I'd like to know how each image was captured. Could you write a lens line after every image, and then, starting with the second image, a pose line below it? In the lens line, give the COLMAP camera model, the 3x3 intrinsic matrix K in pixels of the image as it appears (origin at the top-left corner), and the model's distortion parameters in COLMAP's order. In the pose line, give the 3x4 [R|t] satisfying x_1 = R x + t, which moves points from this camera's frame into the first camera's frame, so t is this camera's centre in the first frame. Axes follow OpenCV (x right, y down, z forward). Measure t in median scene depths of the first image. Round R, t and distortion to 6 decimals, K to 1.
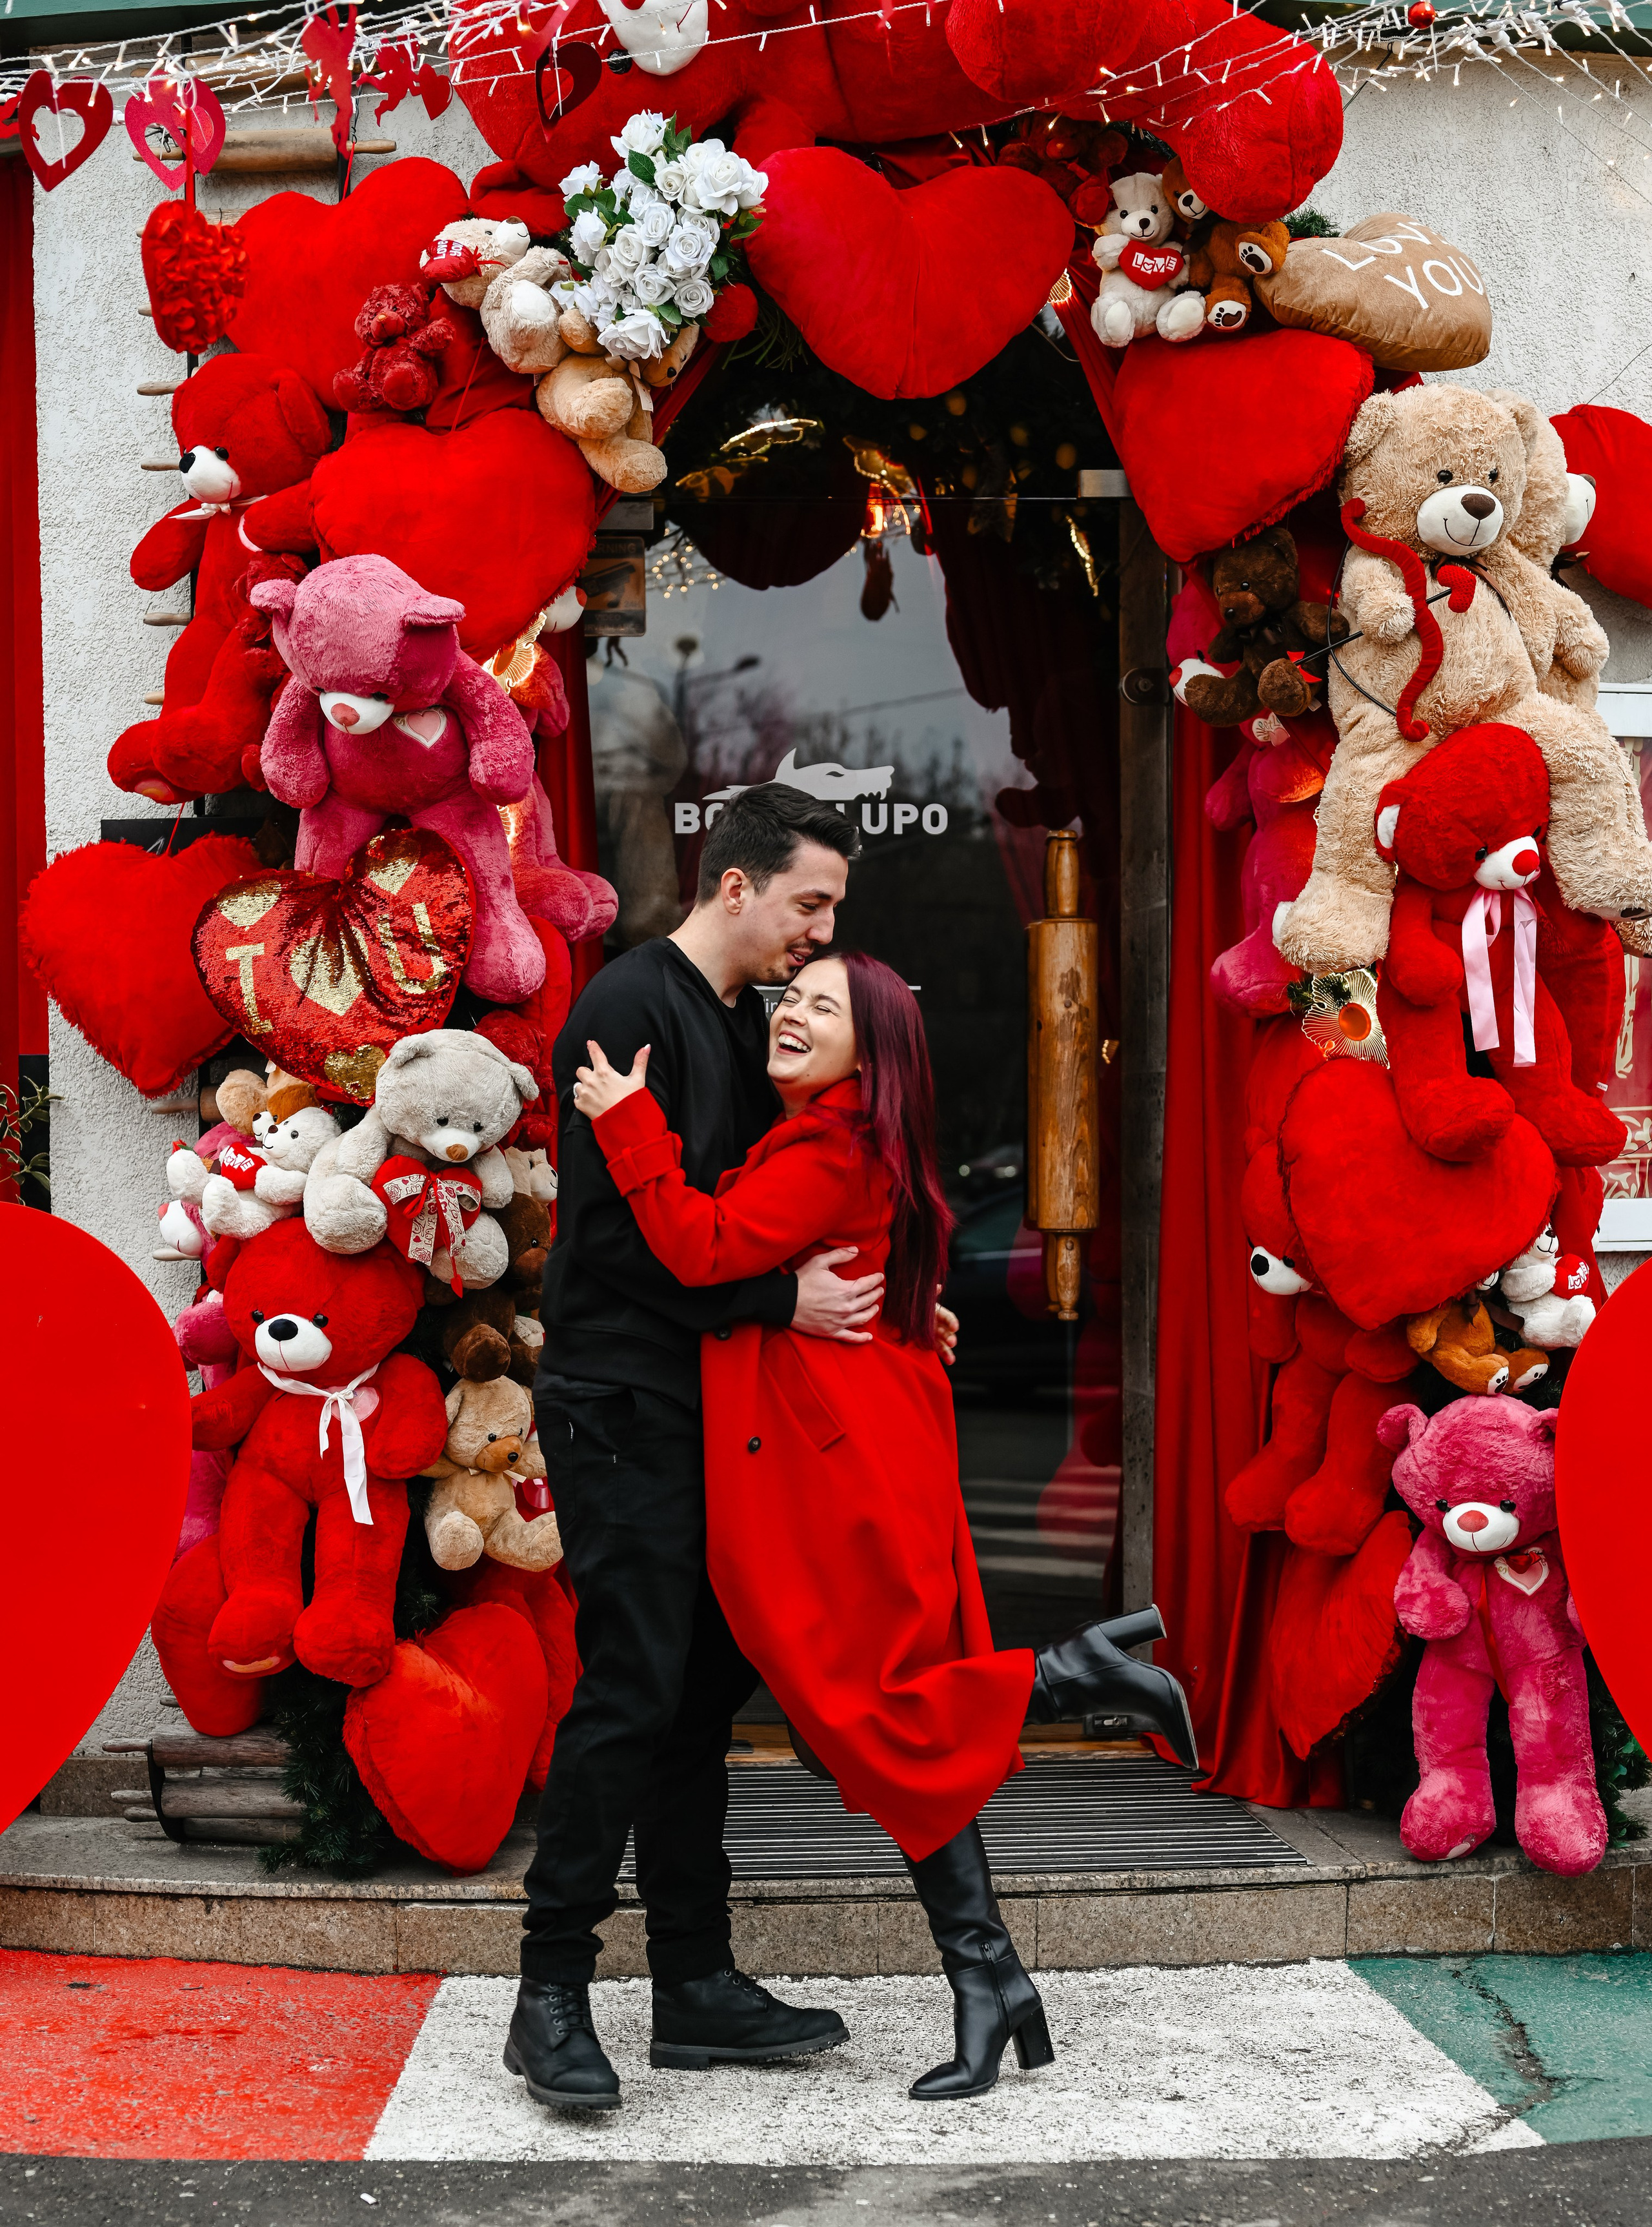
lens RADIAL K [[3903.7, 0, 759.8], [0, 3903.7, 1326.8], [0, 0, 1]] dist [-0.011921, 0.065371]
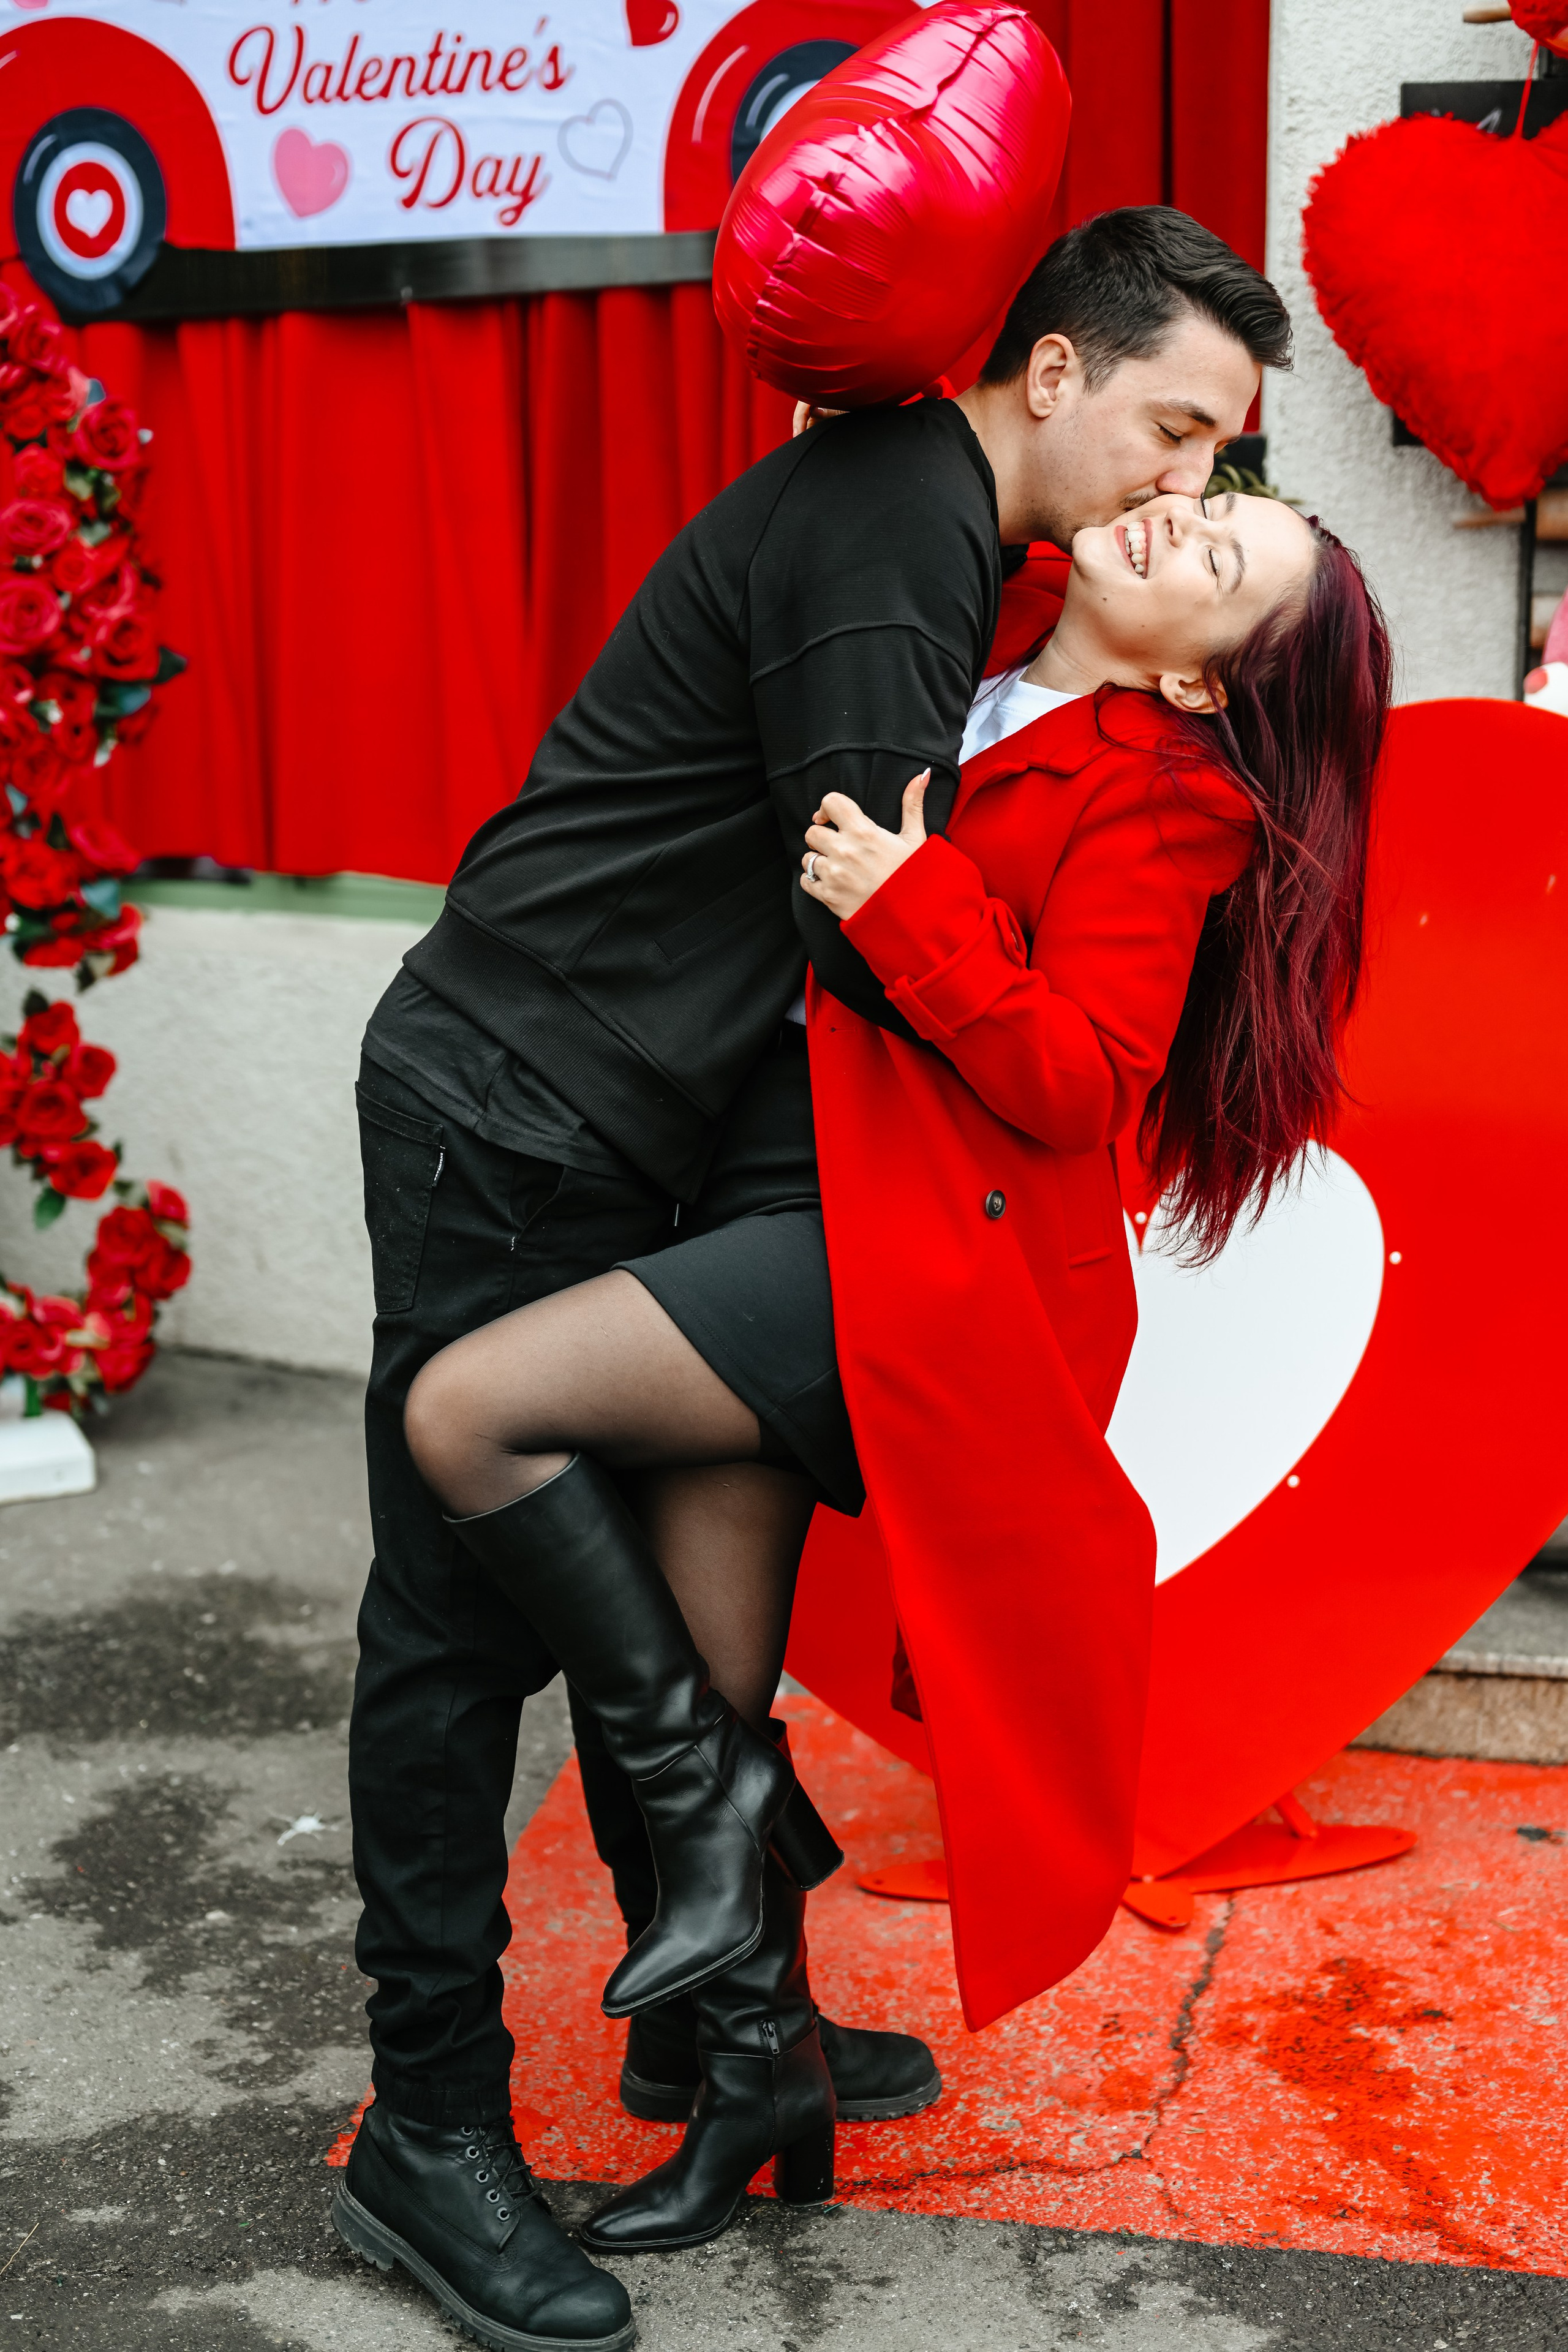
lens RADIAL K [[3506.0, 0, 756.2], [0, 3506.0, 1180.6], [0, 0, 1]] dist [-0.006569, 0.039517]
pose [[0.997624, -0.018481, 0.066364, -0.346963], [0.006513, 0.984329, 0.176220, -0.055064], [-0.068580, -0.175369, 0.982111, 0.414013]]
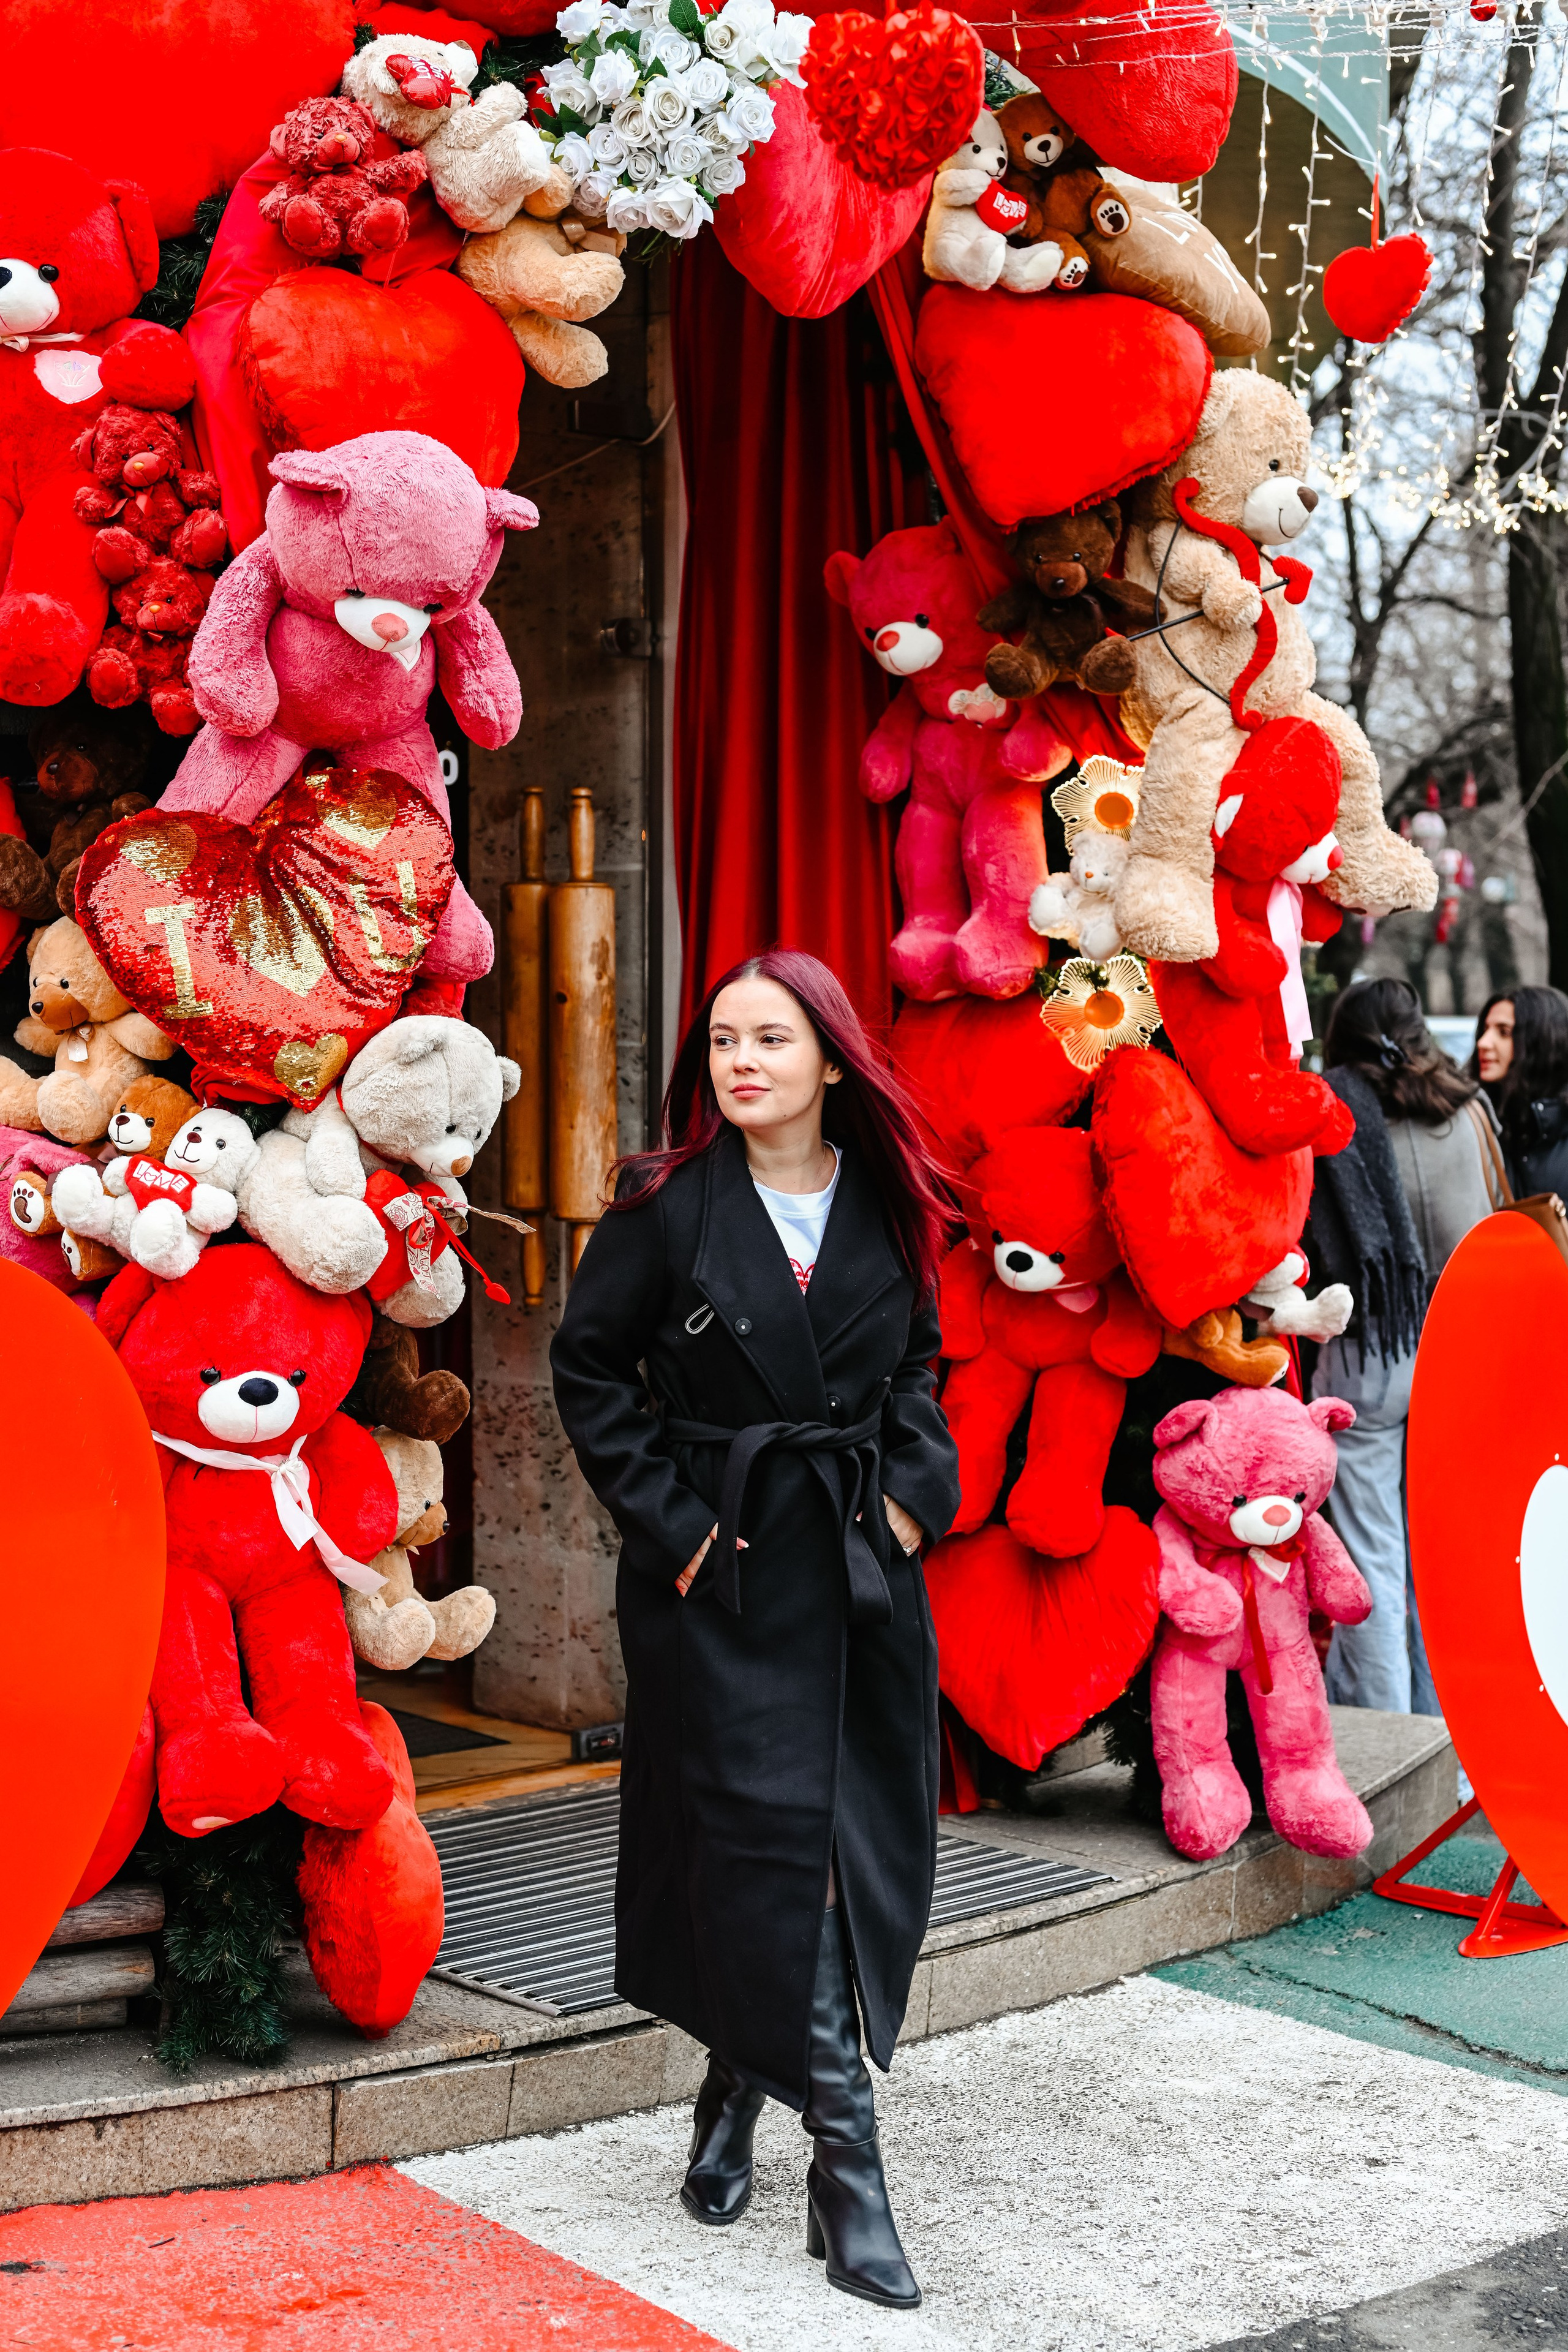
lens RADIAL K [[3570.1, 0, 754.5], [0, 3570.1, 1174.3], [0, 0, 1]] dist [-0.004234, 0.032990]
pose [[0.796845, -0.018895, 0.603889, -0.470037], [0.023636, 0.999721, 0.000091, -0.040292], [-0.603722, 0.014201, 0.797069, 0.351620]]
